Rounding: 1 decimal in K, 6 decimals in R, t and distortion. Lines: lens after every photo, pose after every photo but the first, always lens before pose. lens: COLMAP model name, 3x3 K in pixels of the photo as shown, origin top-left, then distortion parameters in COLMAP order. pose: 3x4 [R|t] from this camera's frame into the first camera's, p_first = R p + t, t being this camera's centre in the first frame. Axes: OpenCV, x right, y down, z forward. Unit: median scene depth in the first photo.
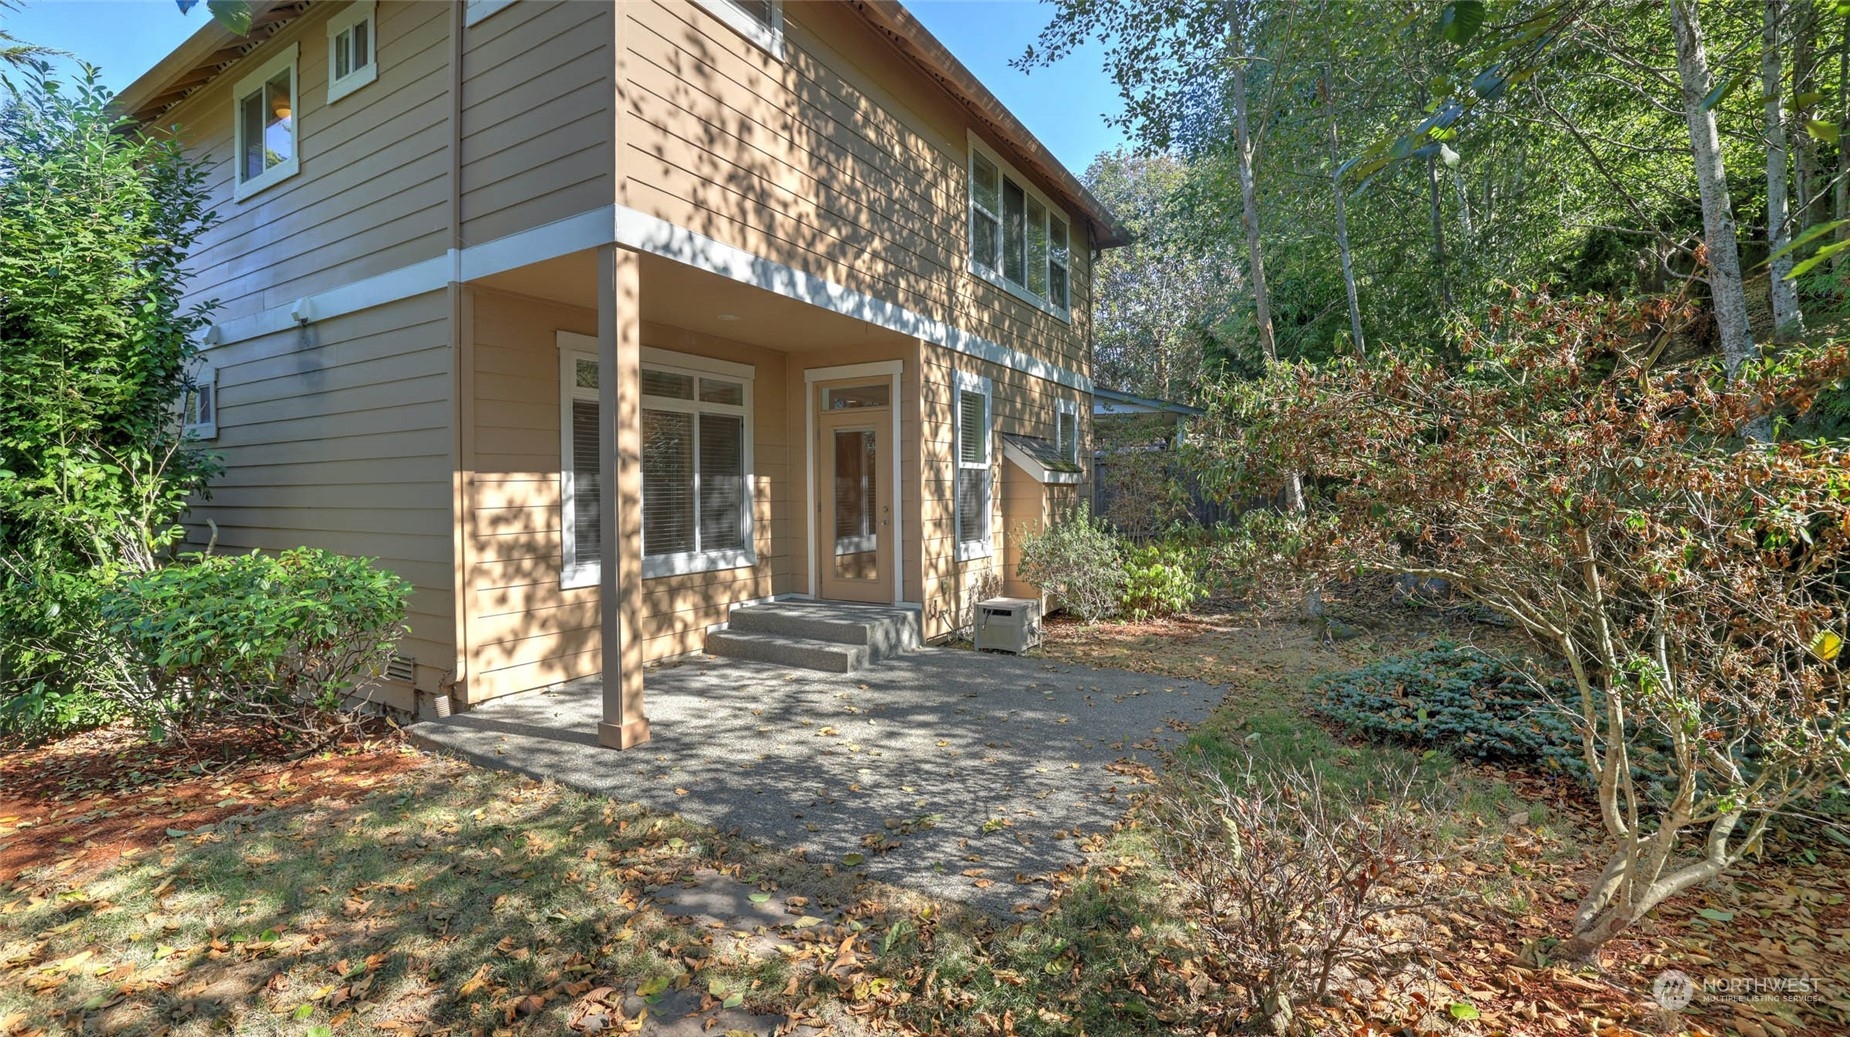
lens RADIAL K [[774.0, 0, 912.3], [0, 774.0, 511.3], [0, 0, 1]] dist [-0.028720, 0.000221]
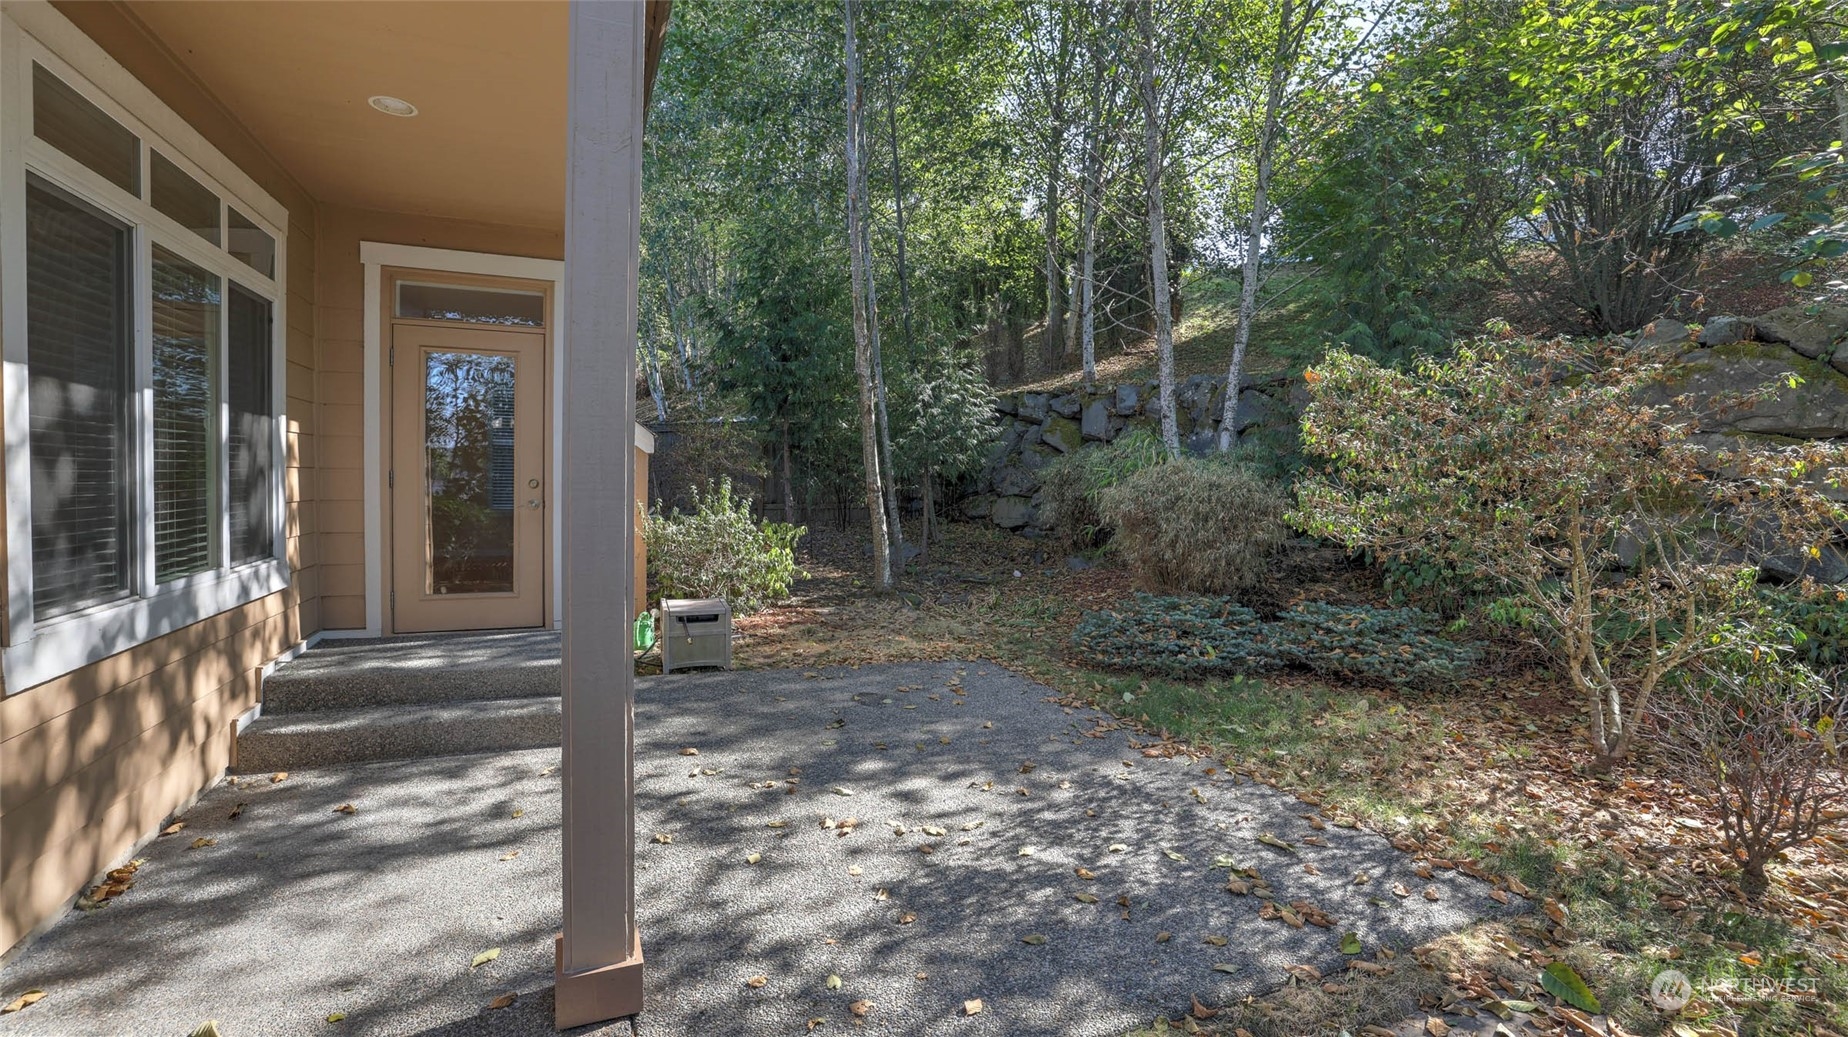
lens RADIAL K [[773.1, 0, 919.2], [0, 773.1, 511.2], [0, 0, 1]] dist [-0.028720, 0.000221]
pose [[0.609355, -0.015759, 0.792741, -0.631822], [-0.001139, 0.999784, 0.020750, 0.011647], [-0.792897, -0.013547, 0.609205, 0.612848]]
